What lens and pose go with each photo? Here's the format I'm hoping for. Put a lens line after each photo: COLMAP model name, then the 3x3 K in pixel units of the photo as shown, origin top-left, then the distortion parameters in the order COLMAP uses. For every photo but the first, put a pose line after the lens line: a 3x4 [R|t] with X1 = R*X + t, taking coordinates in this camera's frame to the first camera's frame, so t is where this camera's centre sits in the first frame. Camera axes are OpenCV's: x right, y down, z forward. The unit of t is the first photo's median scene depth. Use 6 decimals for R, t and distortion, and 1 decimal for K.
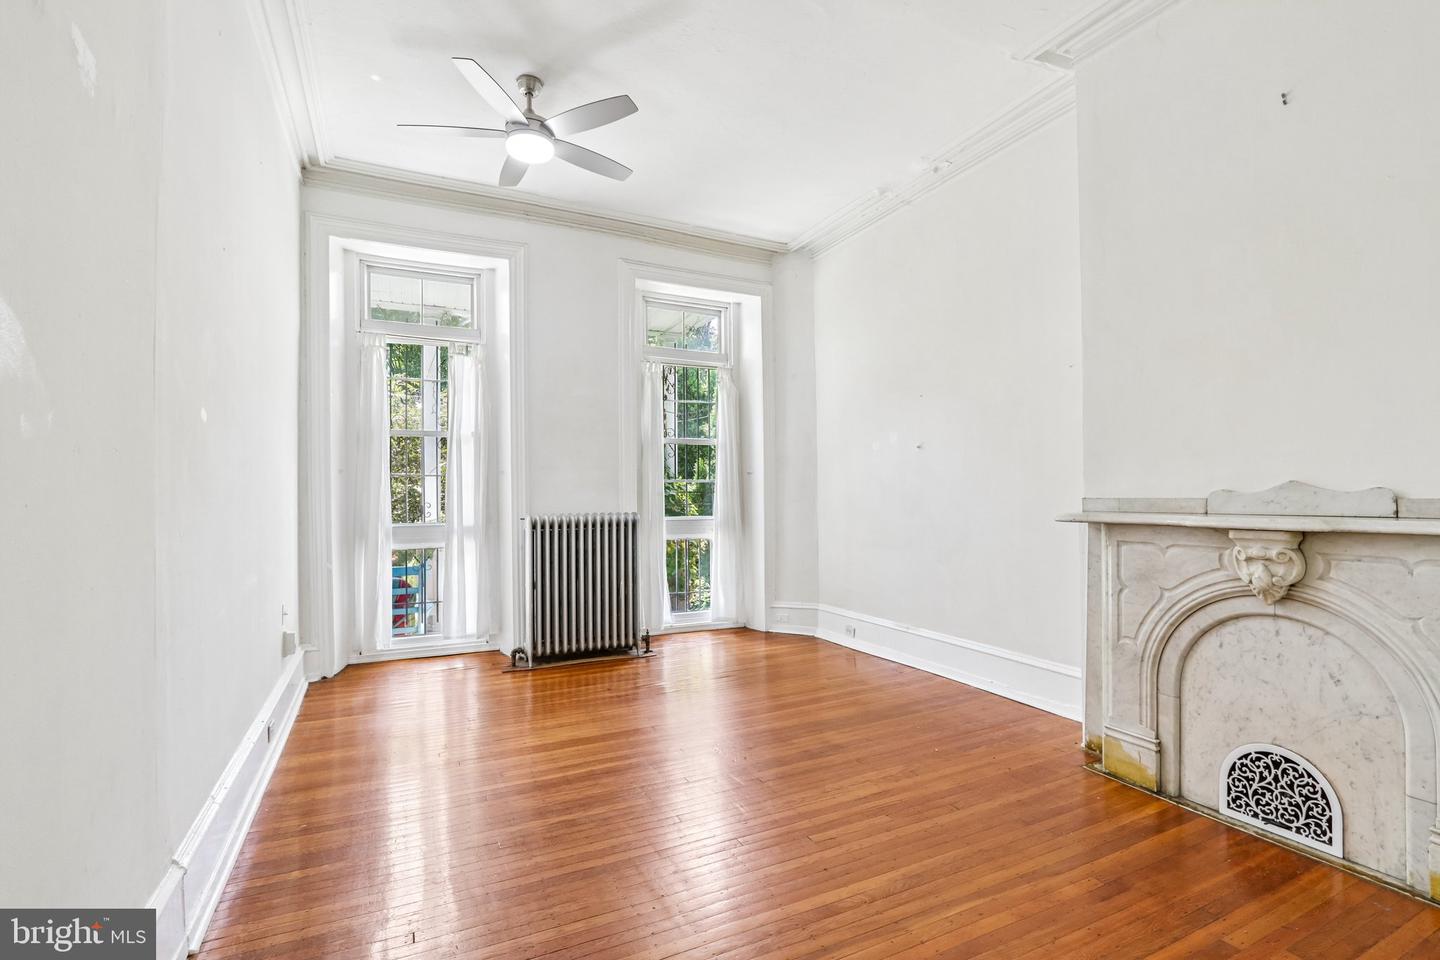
lens RADIAL K [[666.6, 0, 722.7], [0, 666.6, 485.6], [0, 0, 1]] dist [-0.014984, 0.001668]
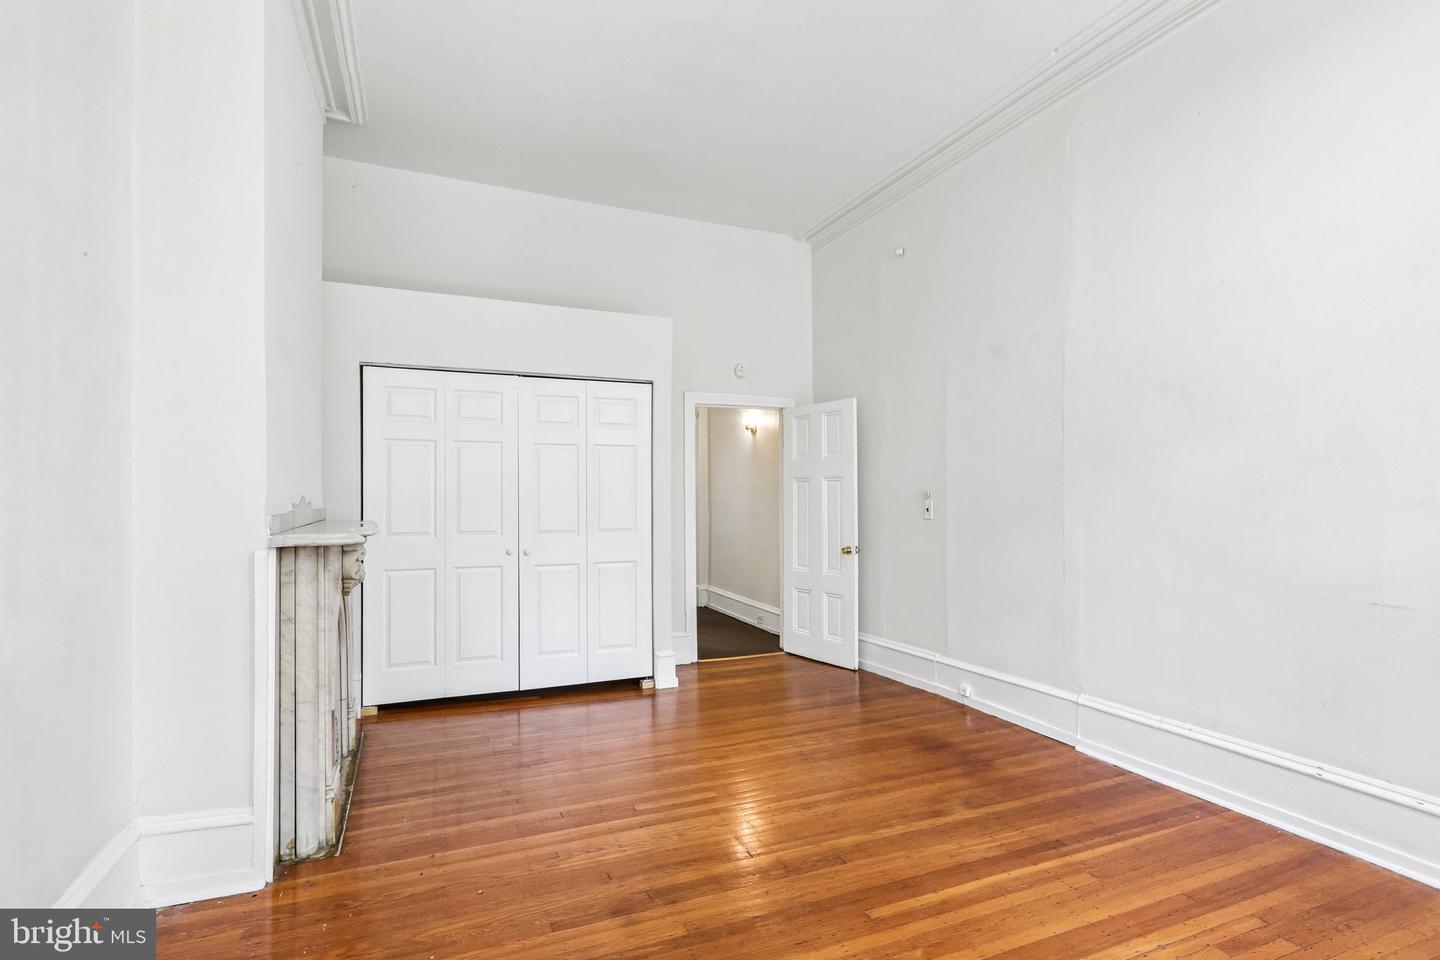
lens RADIAL K [[713.0, 0, 717.0], [0, 713.0, 486.4], [0, 0, 1]] dist [-0.006724, 0.000882]
pose [[-0.998433, 0.002399, 0.055917, 0.045038], [0.001574, 0.999889, -0.014794, -0.004413], [-0.055946, -0.014683, -0.998326, 1.942360]]
